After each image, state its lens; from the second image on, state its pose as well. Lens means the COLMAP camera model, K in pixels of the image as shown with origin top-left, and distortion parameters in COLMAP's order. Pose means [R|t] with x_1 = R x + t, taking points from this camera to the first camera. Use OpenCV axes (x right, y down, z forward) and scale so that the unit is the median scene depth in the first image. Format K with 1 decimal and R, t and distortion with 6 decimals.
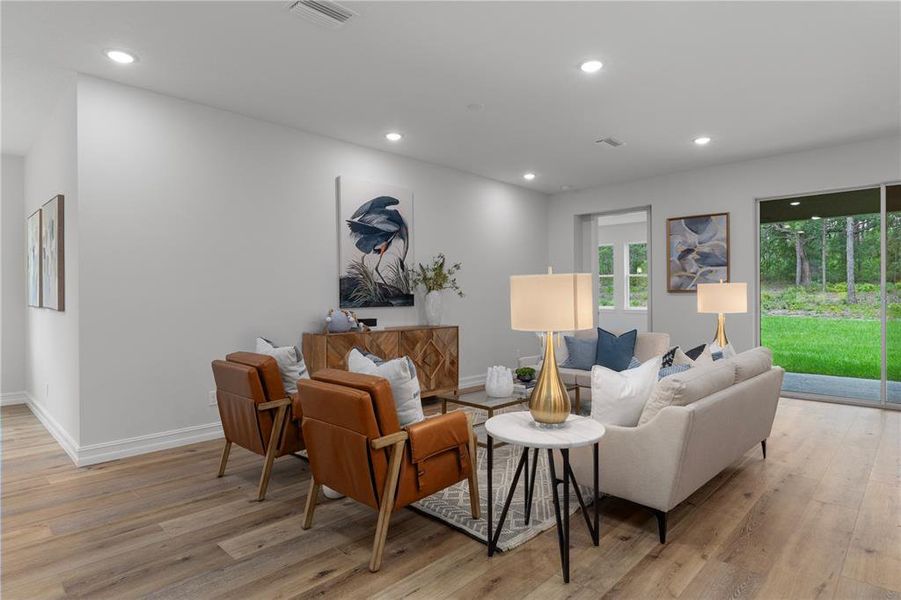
lens RADIAL K [[496.6, 0, 451.8], [0, 496.6, 296.6], [0, 0, 1]] dist [-0.005709, -0.000698]
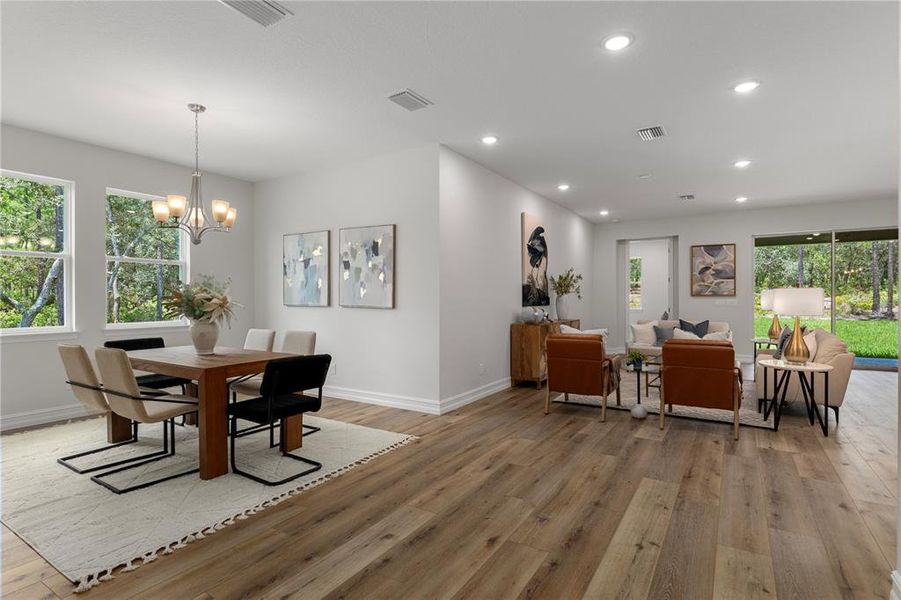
lens RADIAL K [[453.3, 0, 456.5], [0, 453.3, 299.2], [0, 0, 1]] dist [-0.001085, 0.000056]
pose [[0.978453, 0.001679, 0.206463, -0.634986], [-0.001024, 0.999994, -0.003280, 0.006594], [-0.206467, 0.002998, 0.978449, -0.200255]]
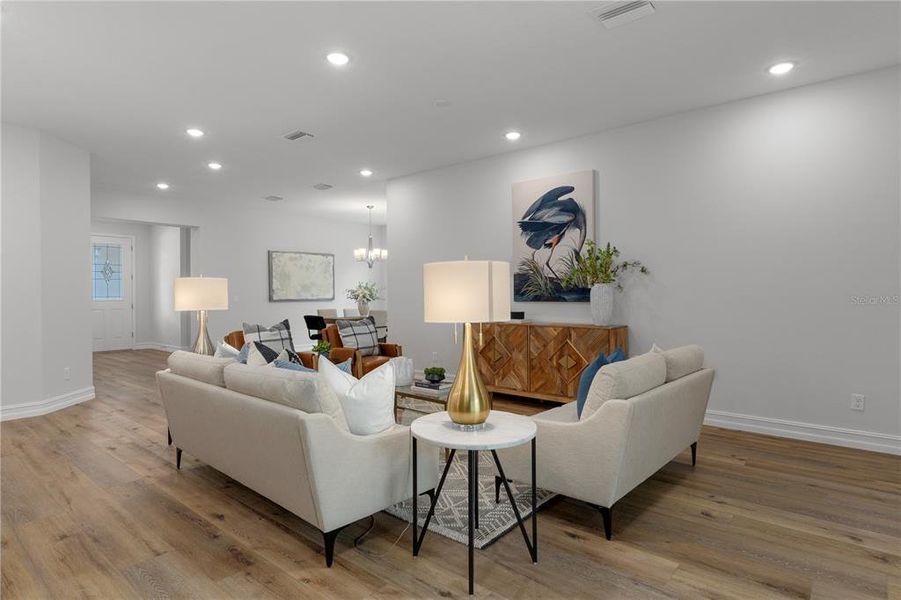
lens RADIAL K [[489.2, 0, 456.4], [0, 489.2, 296.9], [0, 0, 1]] dist [-0.000861, -0.000168]
pose [[0.066406, 0.012464, -0.997715, 0.820742], [0.002673, 0.999916, 0.012669, -0.001303], [0.997789, -0.003508, 0.066368, 0.750471]]
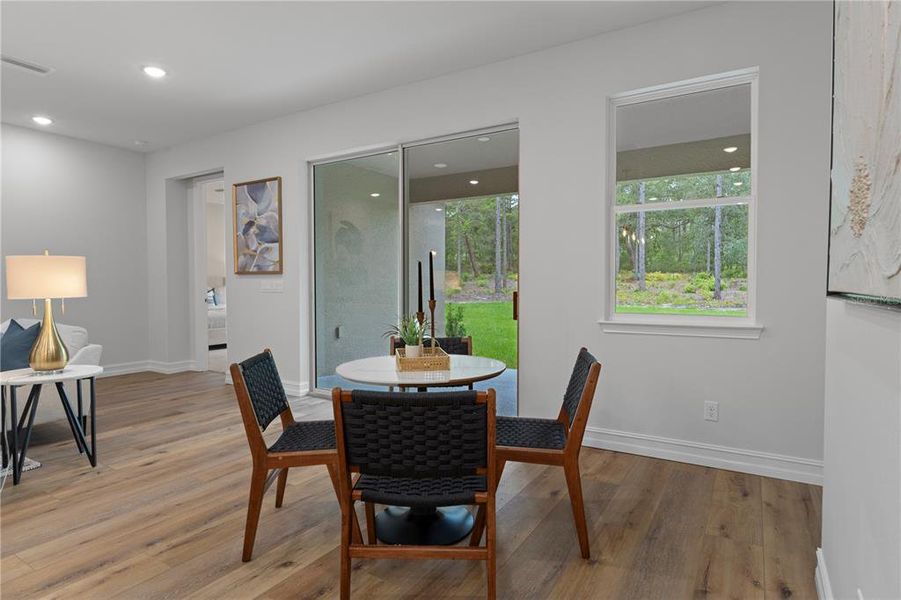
lens RADIAL K [[489.2, 0, 456.4], [0, 489.2, 296.9], [0, 0, 1]] dist [-0.000861, -0.000168]
pose [[0.976476, 0.000568, 0.215626, 0.760976], [-0.006529, 0.999616, 0.026934, 0.005812], [-0.215528, -0.027708, 0.976105, 0.158793]]
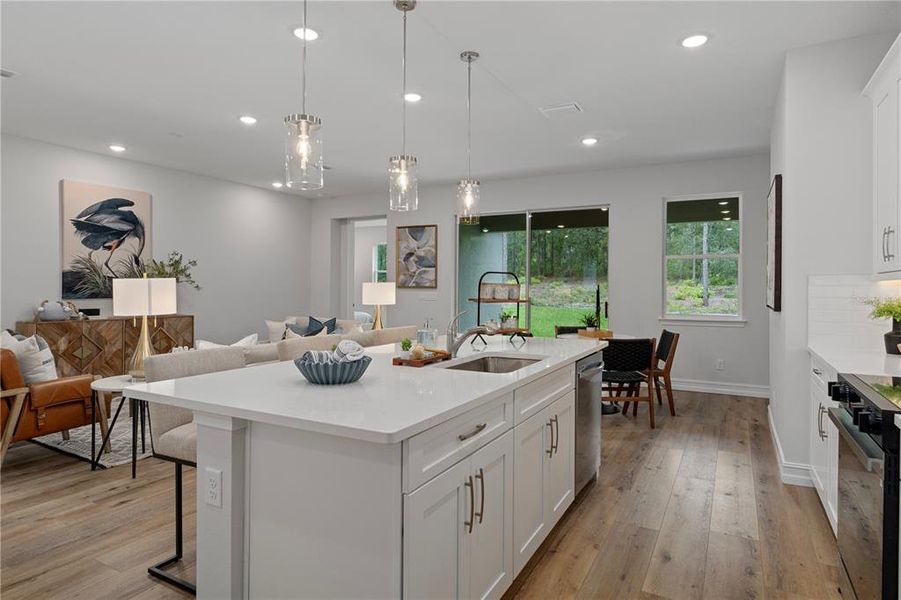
lens RADIAL K [[519.0, 0, 451.6], [0, 519.0, 287.3], [0, 0, 1]] dist [-0.000917, -0.000463]
pose [[0.965957, 0.012747, 0.258389, 0.293653], [-0.012762, 0.999917, -0.001620, -0.011488], [-0.258388, -0.001733, 0.966040, -0.315474]]
